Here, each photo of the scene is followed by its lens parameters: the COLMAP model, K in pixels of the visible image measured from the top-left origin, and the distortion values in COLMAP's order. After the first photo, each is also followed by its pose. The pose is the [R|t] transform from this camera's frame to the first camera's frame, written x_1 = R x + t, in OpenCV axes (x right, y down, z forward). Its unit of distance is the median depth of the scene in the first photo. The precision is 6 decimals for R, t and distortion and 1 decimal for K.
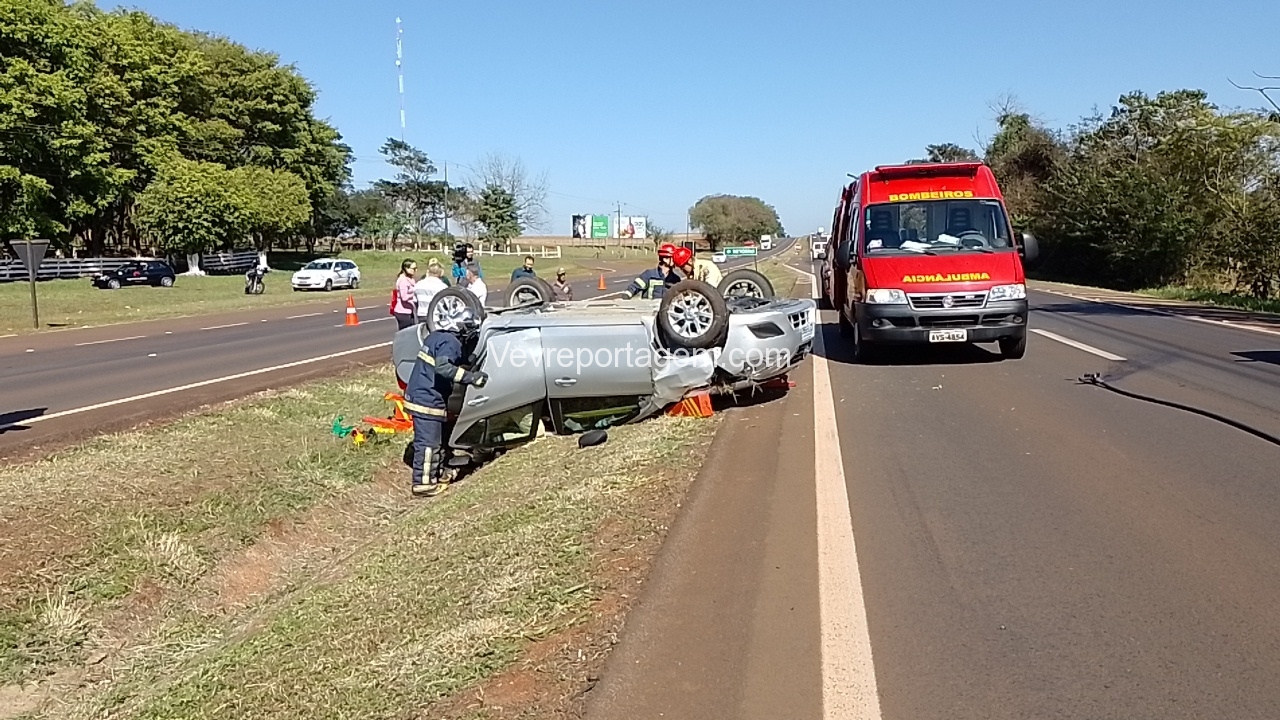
lens RADIAL K [[960.9, 0, 648.3], [0, 960.9, 407.2], [0, 0, 1]] dist [0.052813, -0.078021]
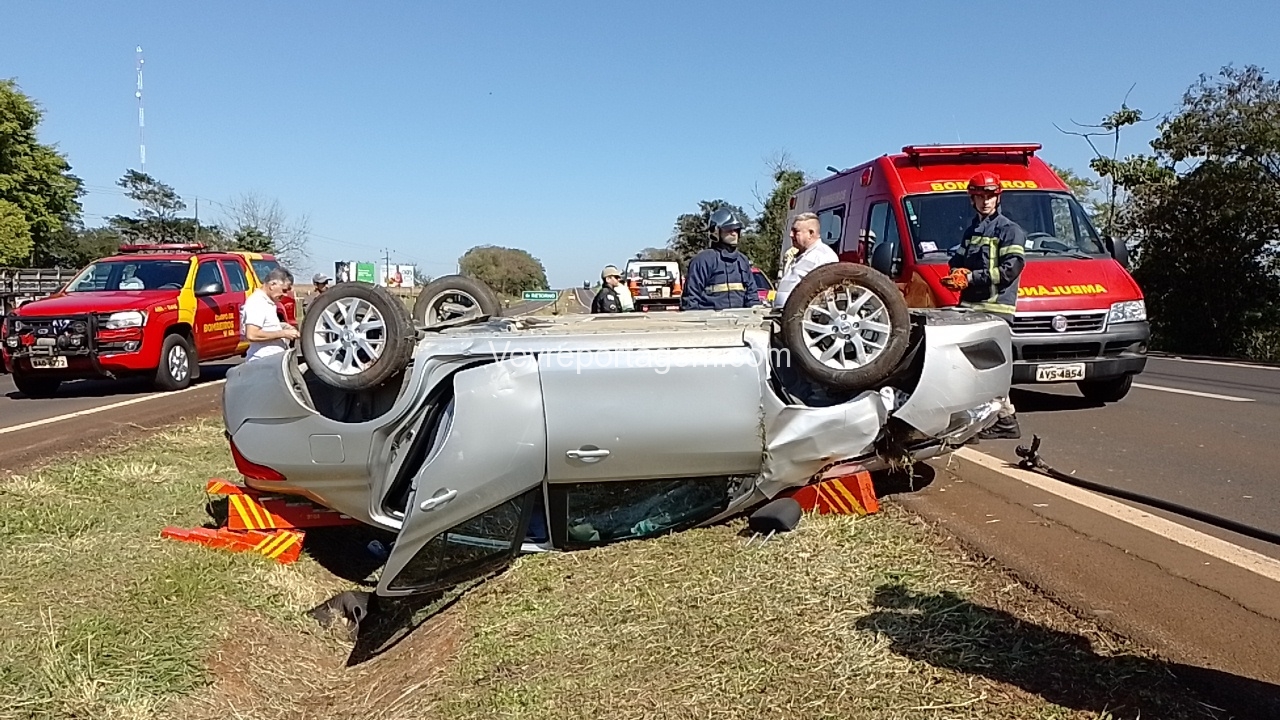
lens RADIAL K [[960.9, 0, 632.9], [0, 960.9, 385.4], [0, 0, 1]] dist [0.052813, -0.078021]
pose [[0.974798, -0.007726, 0.222957, -0.013772], [0.024484, 0.997068, -0.072495, -0.001924], [-0.221743, 0.076127, 0.972129, 0.035619]]
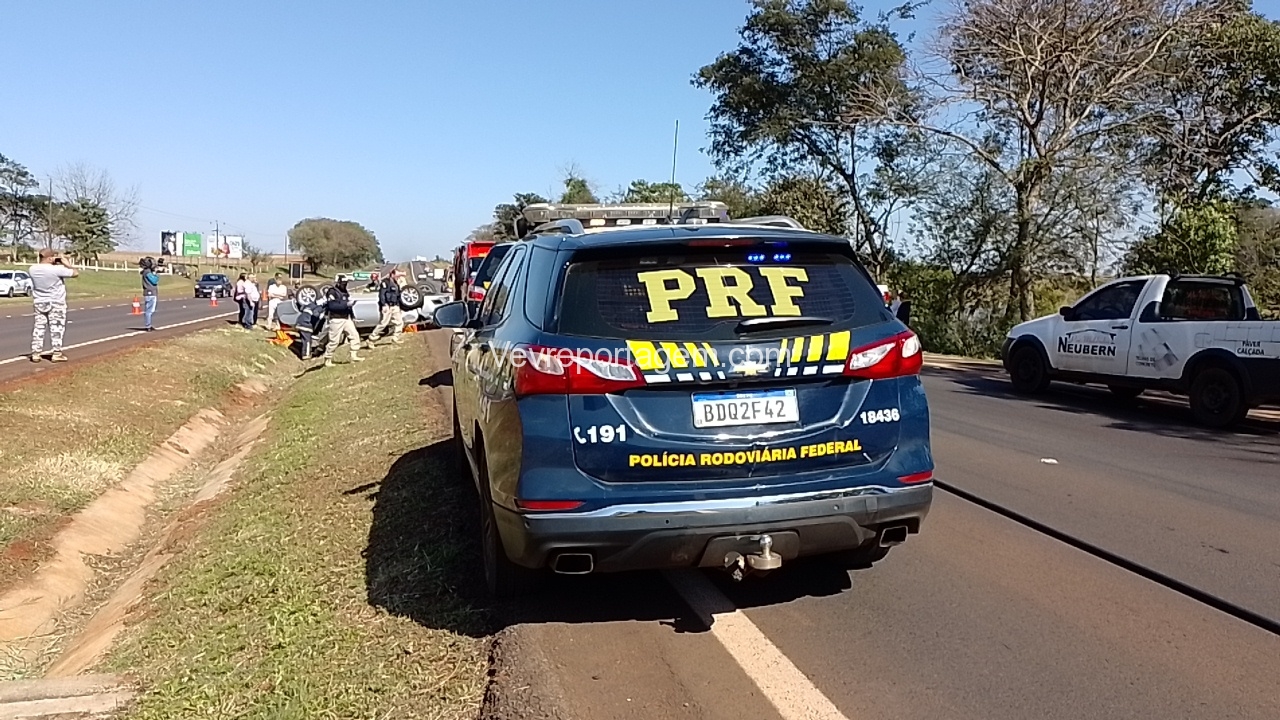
lens RADIAL K [[960.9, 0, 638.8], [0, 960.9, 397.3], [0, 0, 1]] dist [0.052813, -0.078021]
pose [[0.922326, -0.013623, 0.386173, -0.035243], [0.028435, 0.999062, -0.032670, 0.025452], [-0.385366, 0.041114, 0.921848, -0.155785]]
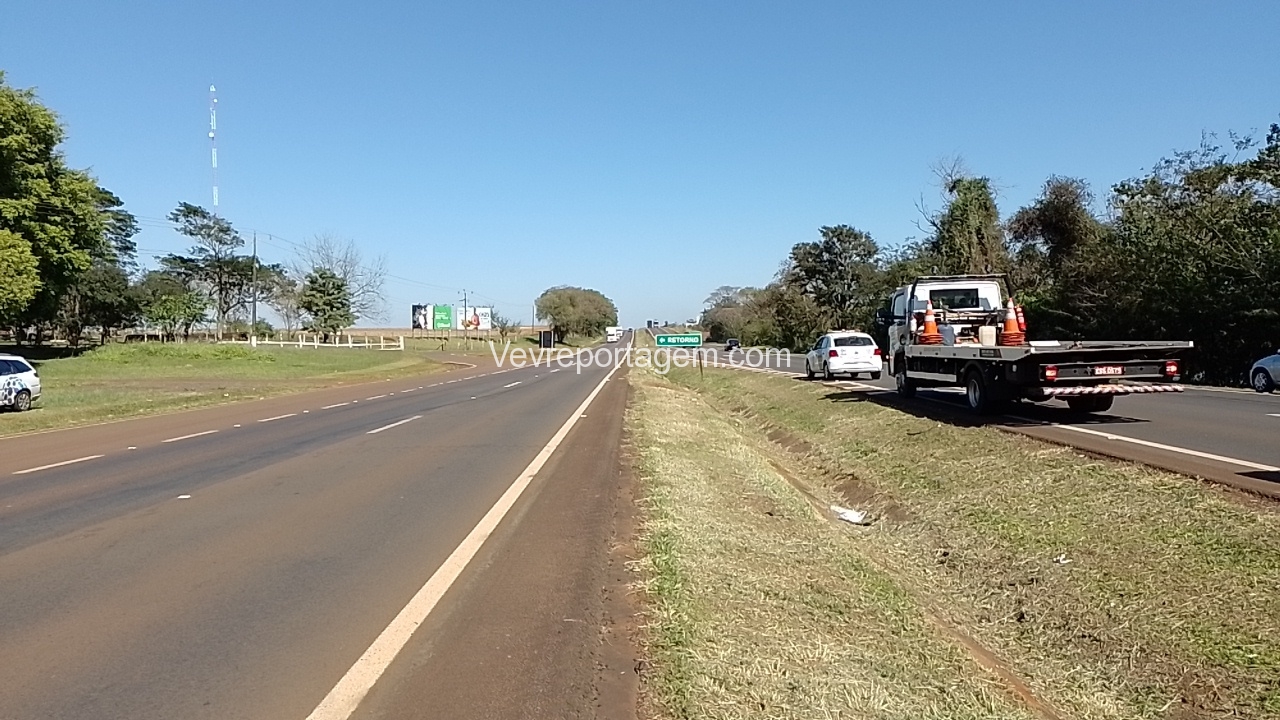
lens RADIAL K [[942.2, 0, 636.4], [0, 942.2, 386.7], [0, 0, 1]] dist [0.067442, -0.098567]
pose [[0.987425, -0.009109, 0.157825, -0.024090], [0.027106, 0.993309, -0.112257, -0.030246], [-0.155746, 0.115123, 0.981066, 0.192038]]
